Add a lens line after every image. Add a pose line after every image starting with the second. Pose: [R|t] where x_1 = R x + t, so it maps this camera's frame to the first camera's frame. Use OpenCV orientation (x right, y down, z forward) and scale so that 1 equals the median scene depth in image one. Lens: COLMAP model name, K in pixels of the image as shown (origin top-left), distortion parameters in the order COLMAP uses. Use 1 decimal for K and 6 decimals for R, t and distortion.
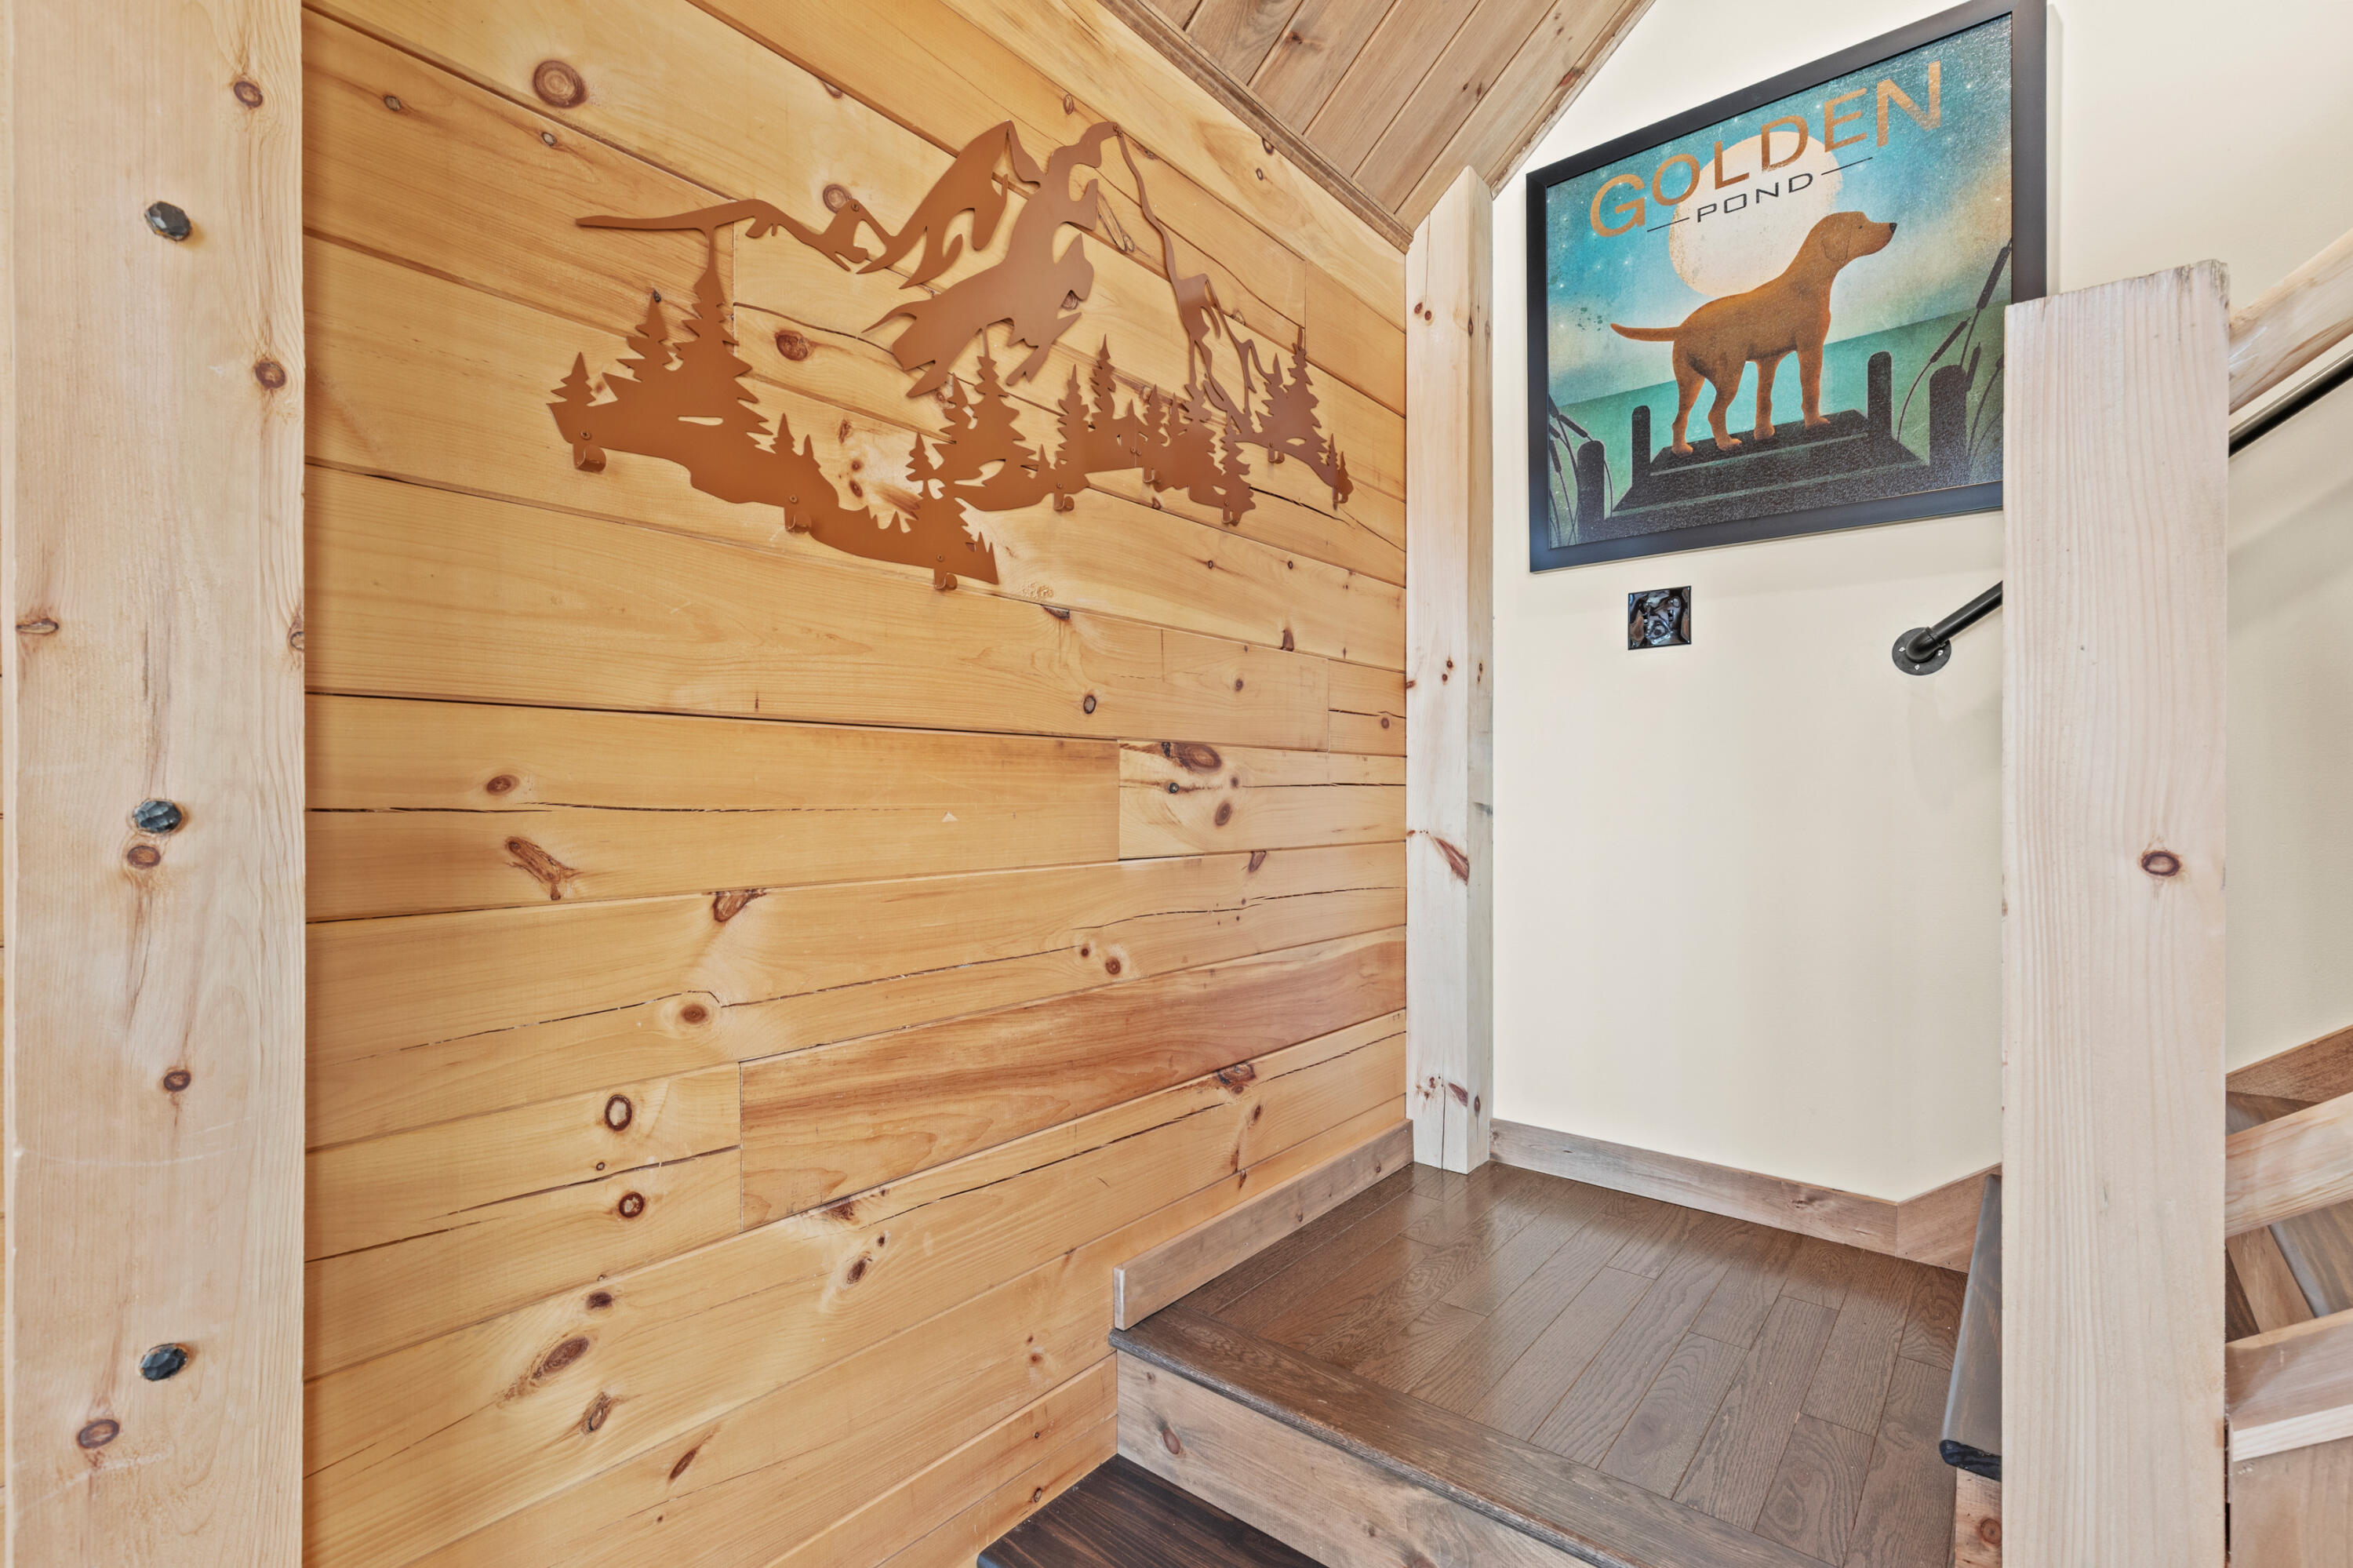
lens RADIAL K [[1053.2, 0, 1161.6], [0, 1053.2, 793.0], [0, 0, 1]] dist [0.005049, -0.001209]
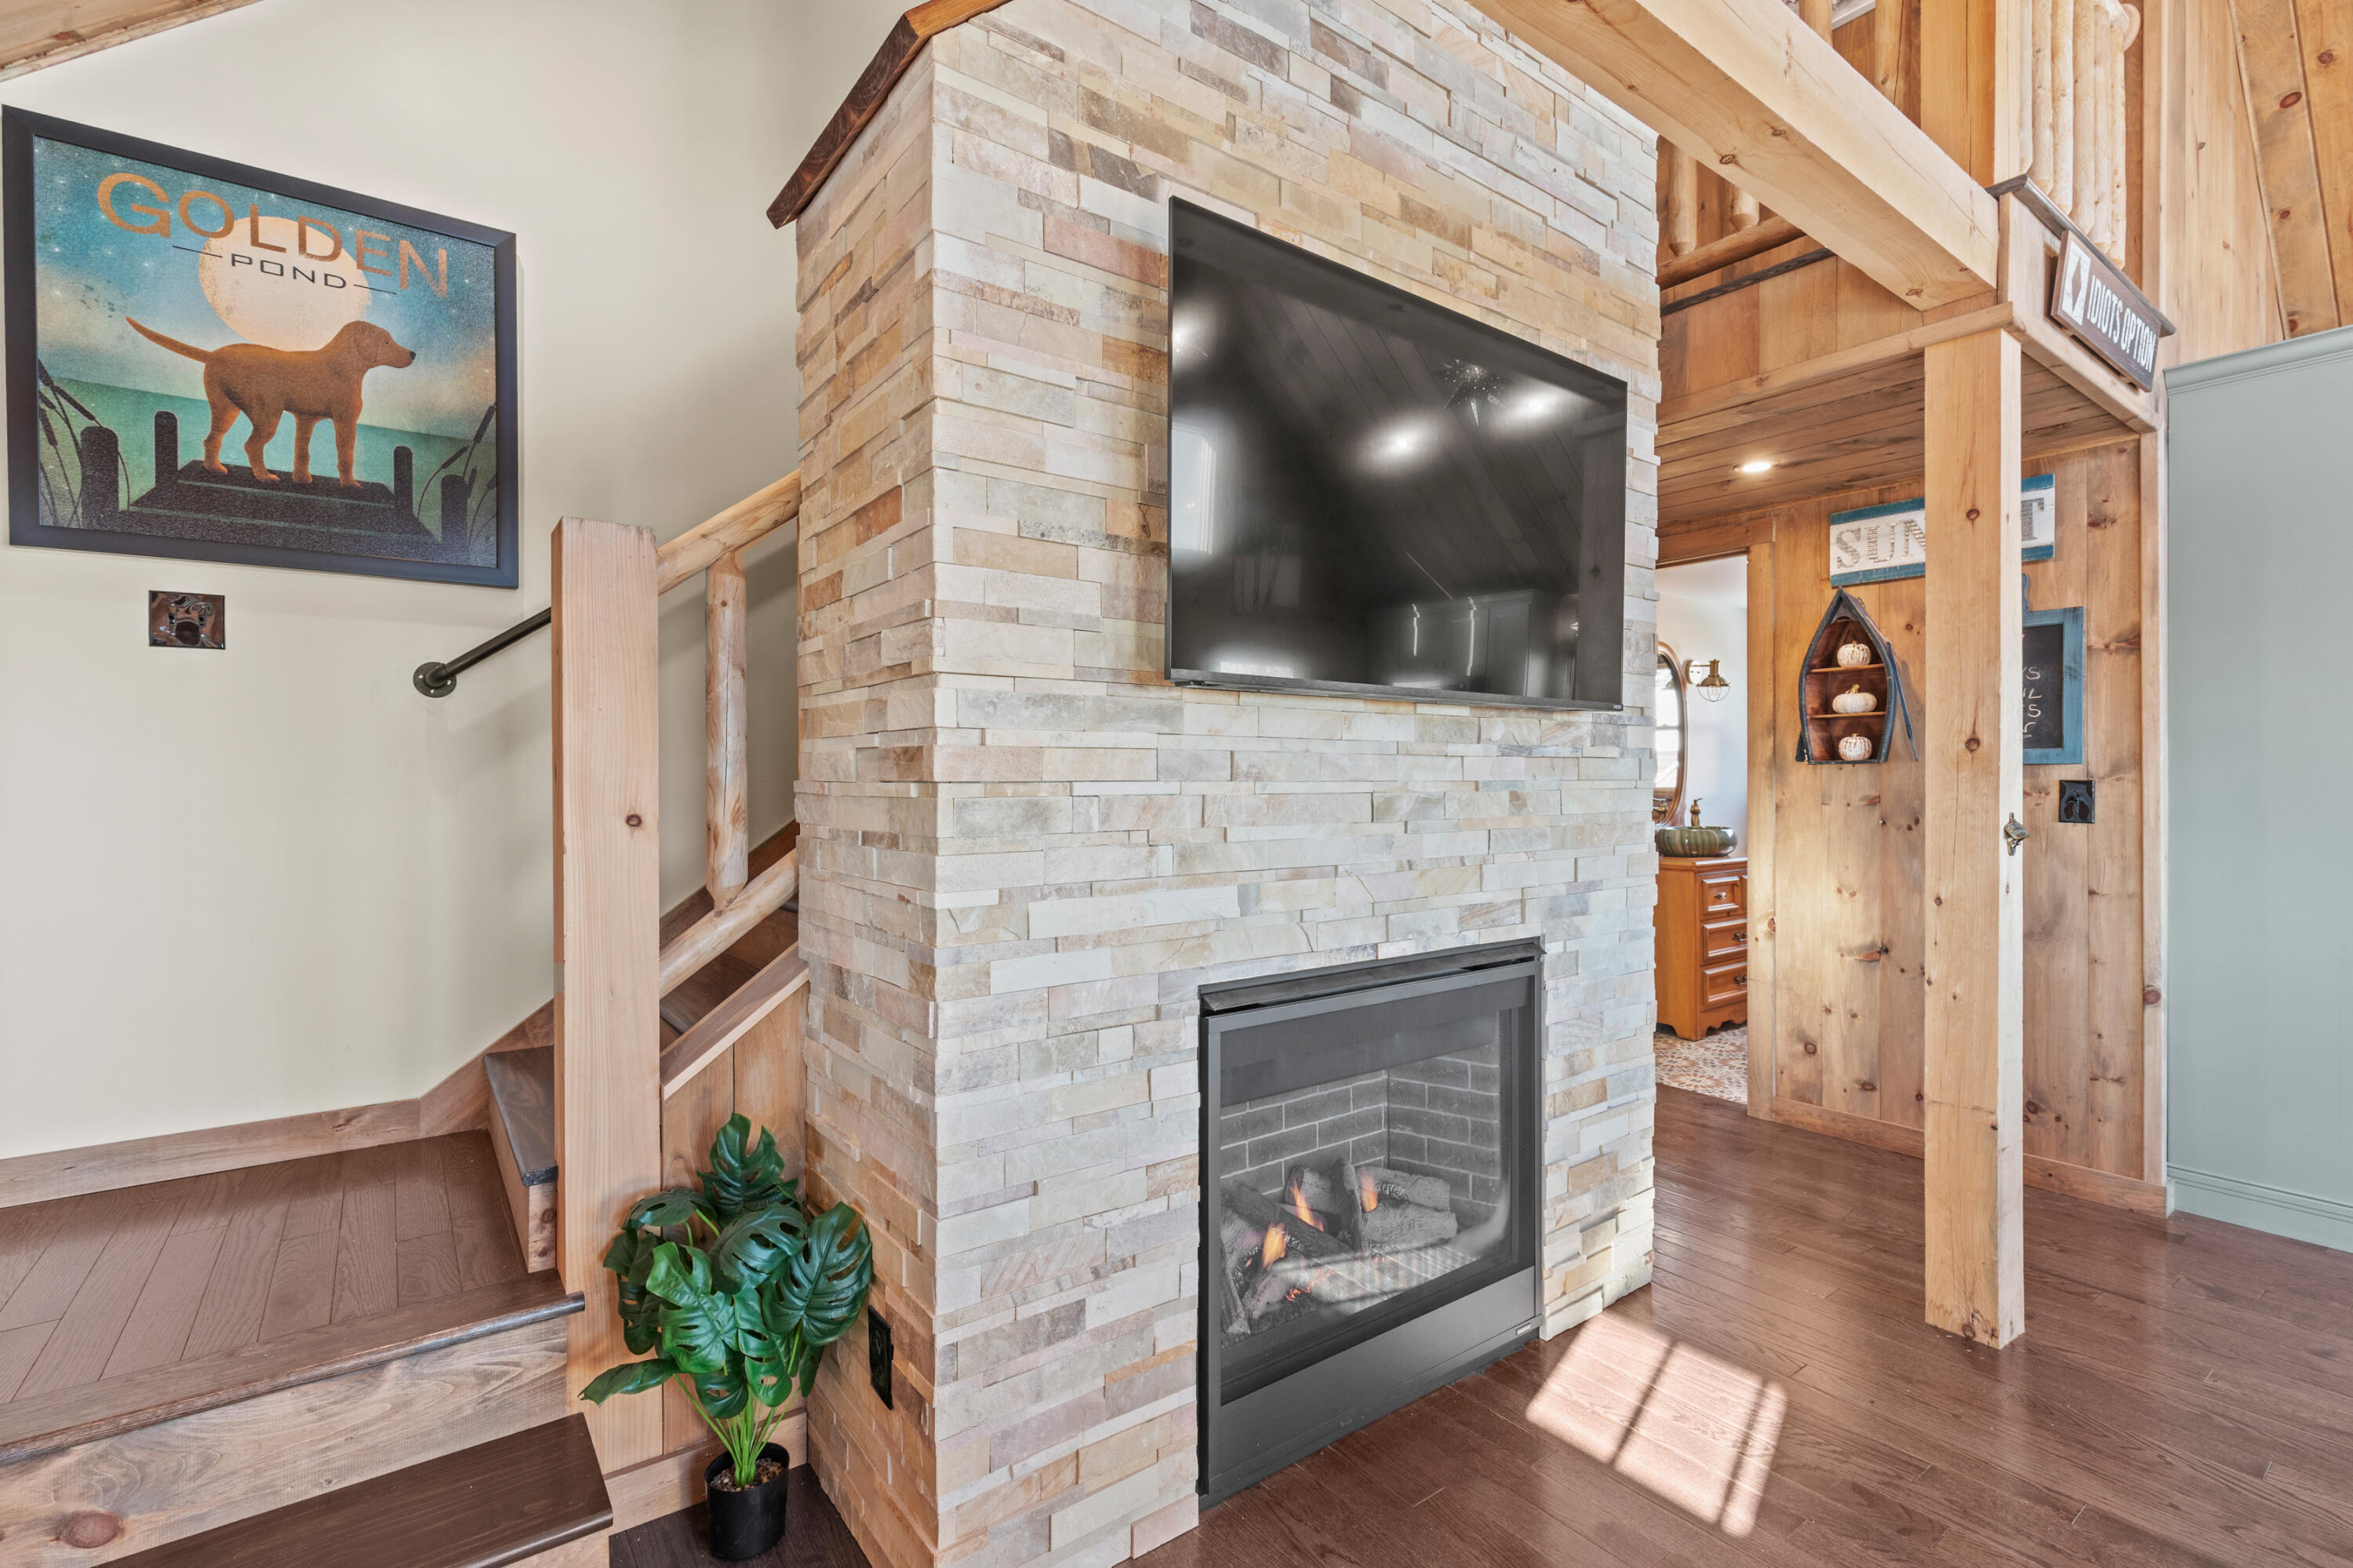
lens RADIAL K [[1053.2, 0, 1164.9], [0, 1053.2, 784.3], [0, 0, 1]] dist [0.005049, -0.001209]
pose [[0.238467, -0.006332, 0.971130, -0.340860], [0.005821, 0.999970, 0.005091, -0.002957], [-0.971133, 0.004439, 0.238497, -0.205527]]
